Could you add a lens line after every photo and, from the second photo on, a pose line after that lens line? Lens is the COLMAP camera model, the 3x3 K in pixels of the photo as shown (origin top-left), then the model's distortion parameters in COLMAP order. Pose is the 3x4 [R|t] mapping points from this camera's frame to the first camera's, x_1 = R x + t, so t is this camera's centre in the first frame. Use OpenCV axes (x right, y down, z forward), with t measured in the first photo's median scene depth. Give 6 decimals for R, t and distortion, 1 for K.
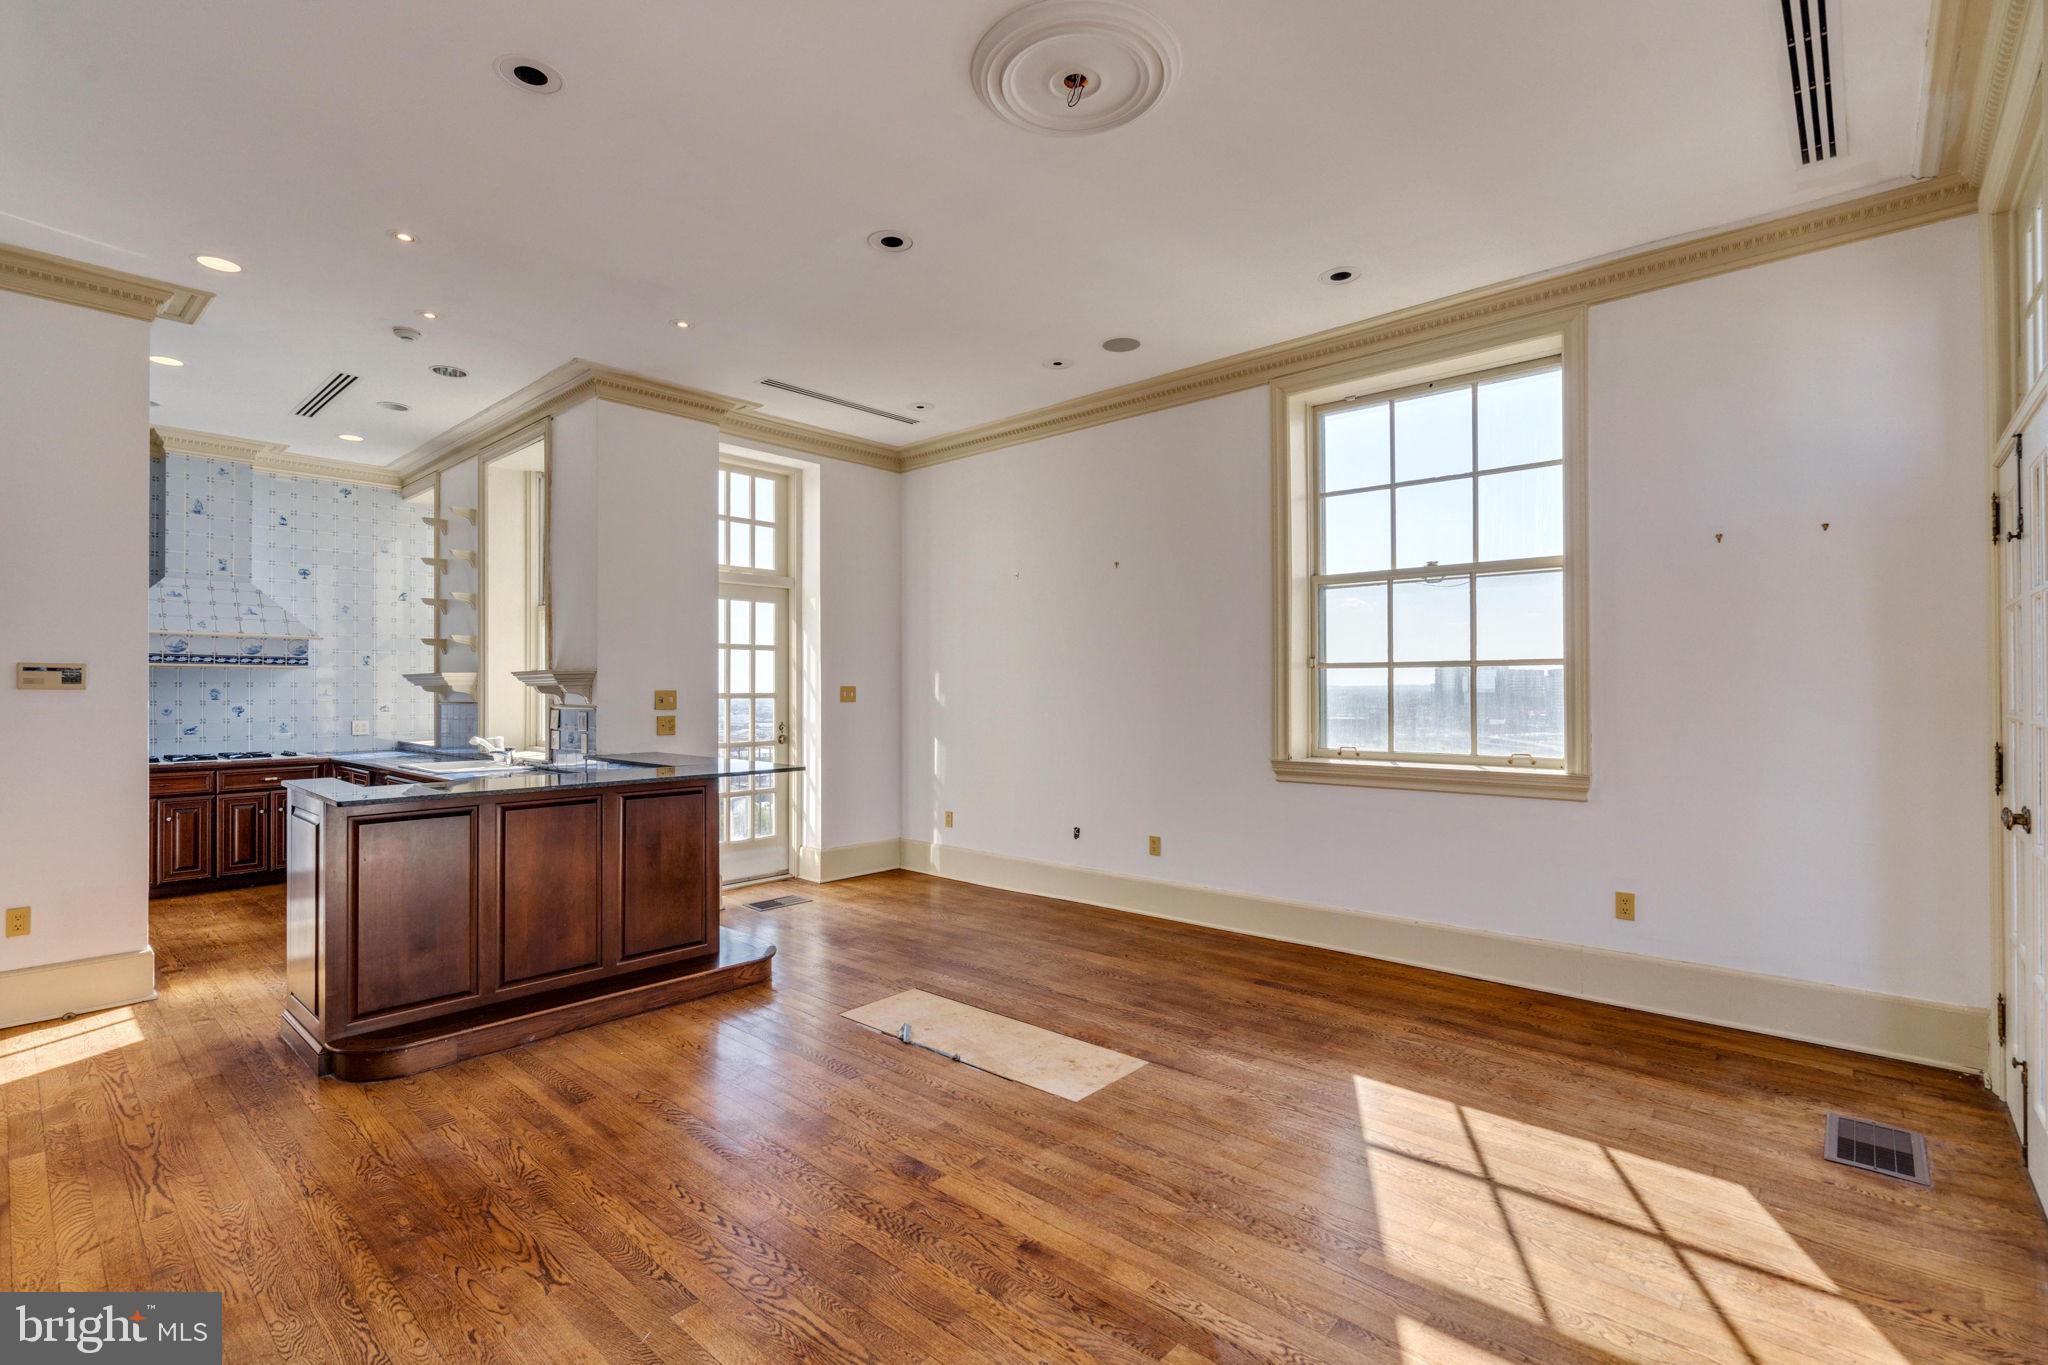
lens RADIAL K [[927.1, 0, 1021.6], [0, 927.1, 681.3], [0, 0, 1]] dist [-0.011573, 0.004222]
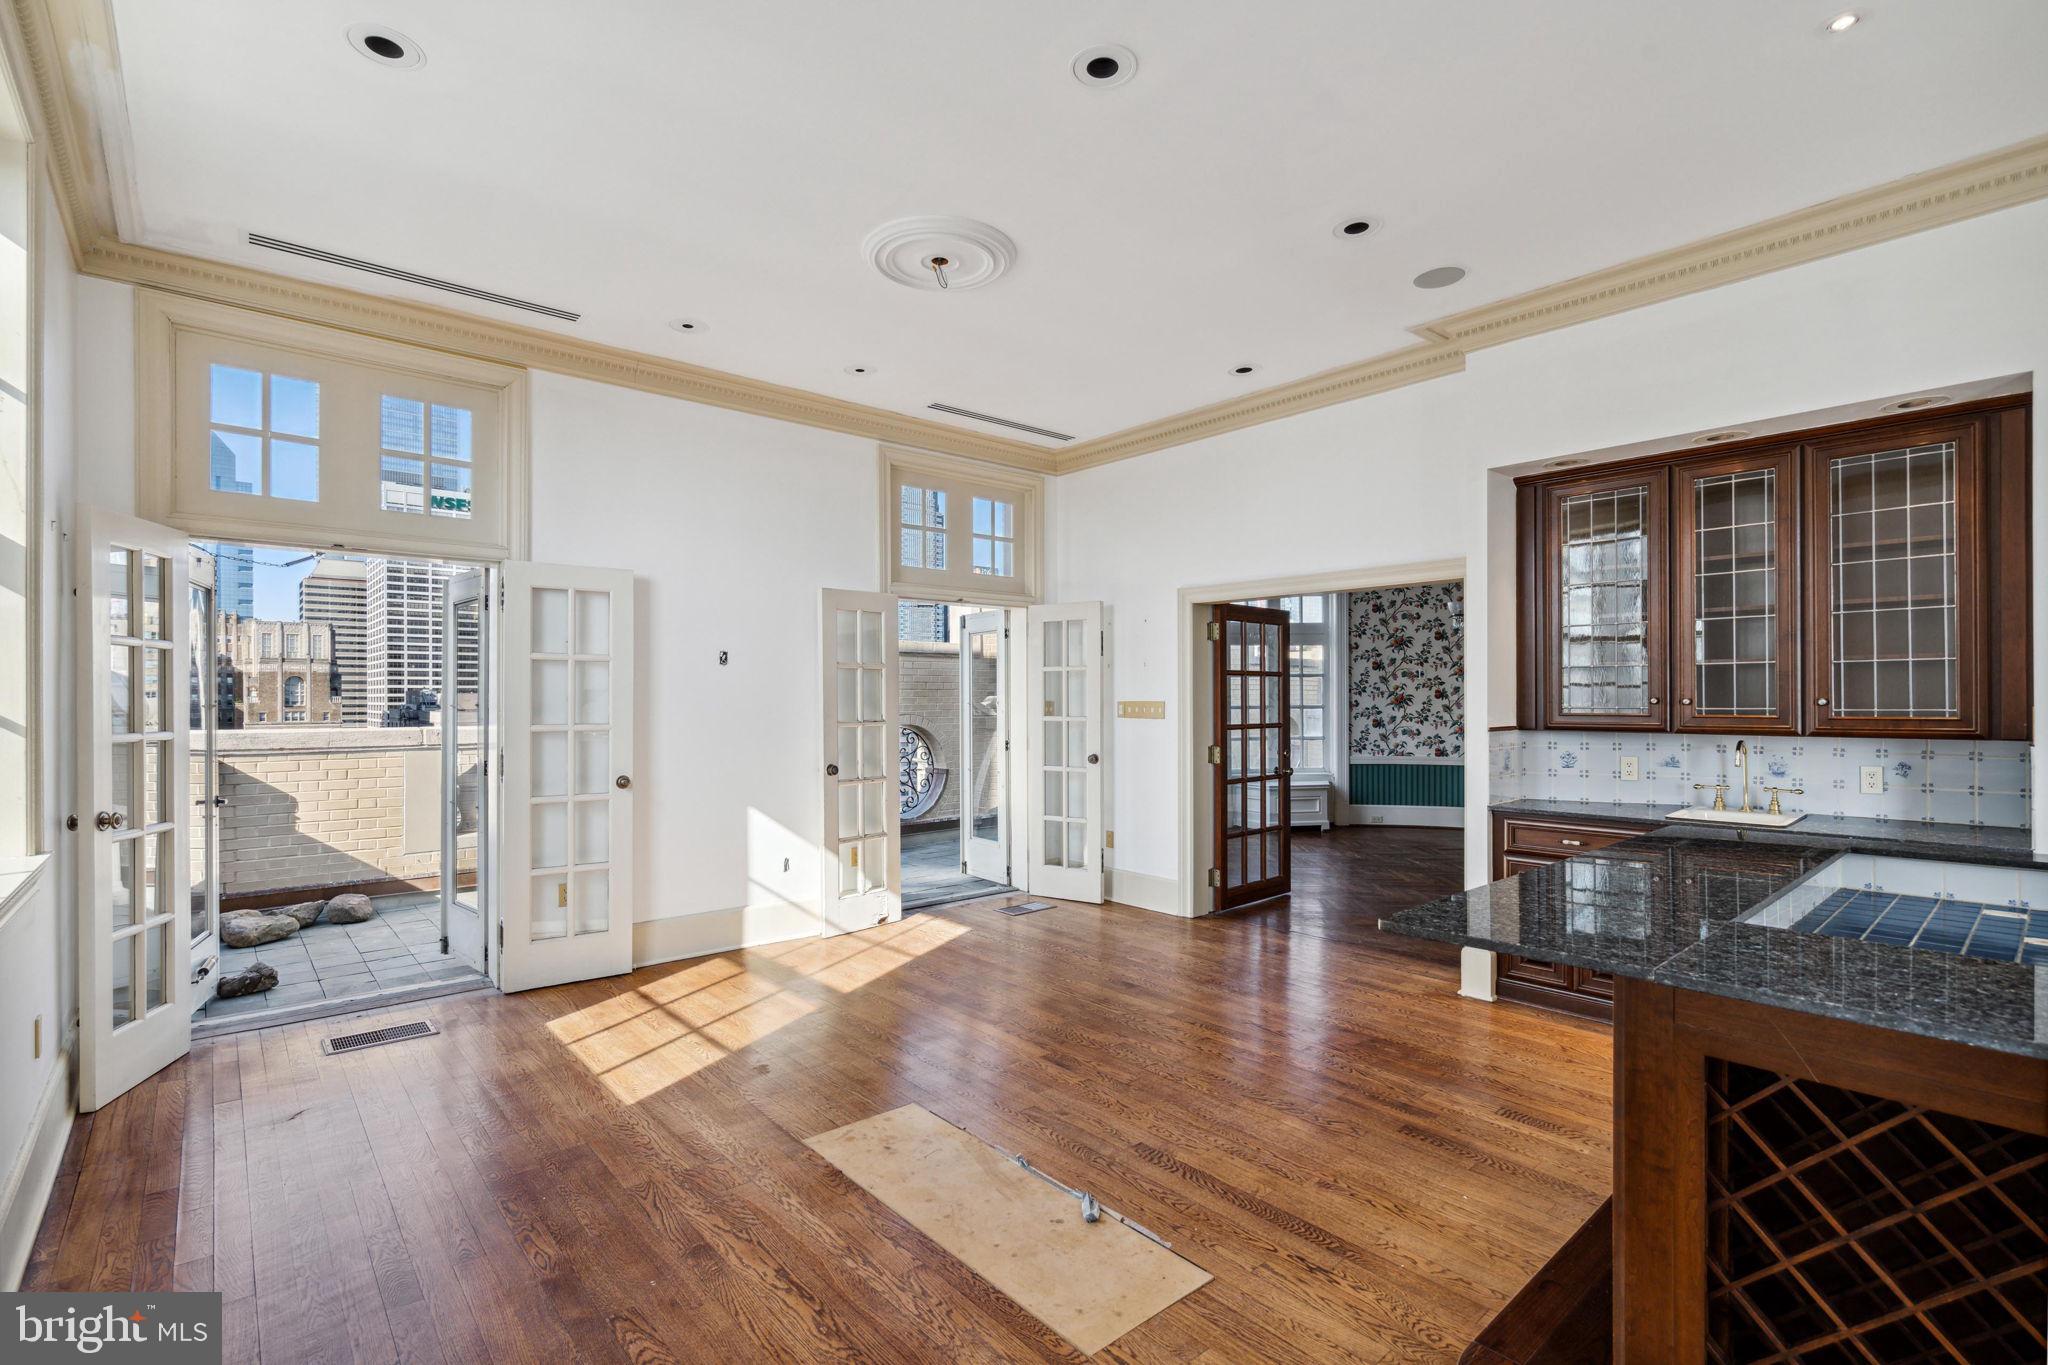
lens RADIAL K [[927.1, 0, 1017.1], [0, 927.1, 693.8], [0, 0, 1]] dist [-0.011573, 0.004222]
pose [[-0.992177, 0.006719, 0.124656, -0.124956], [0.005053, 0.999894, -0.013680, 0.002968], [-0.124735, -0.012943, -0.992106, 1.320331]]
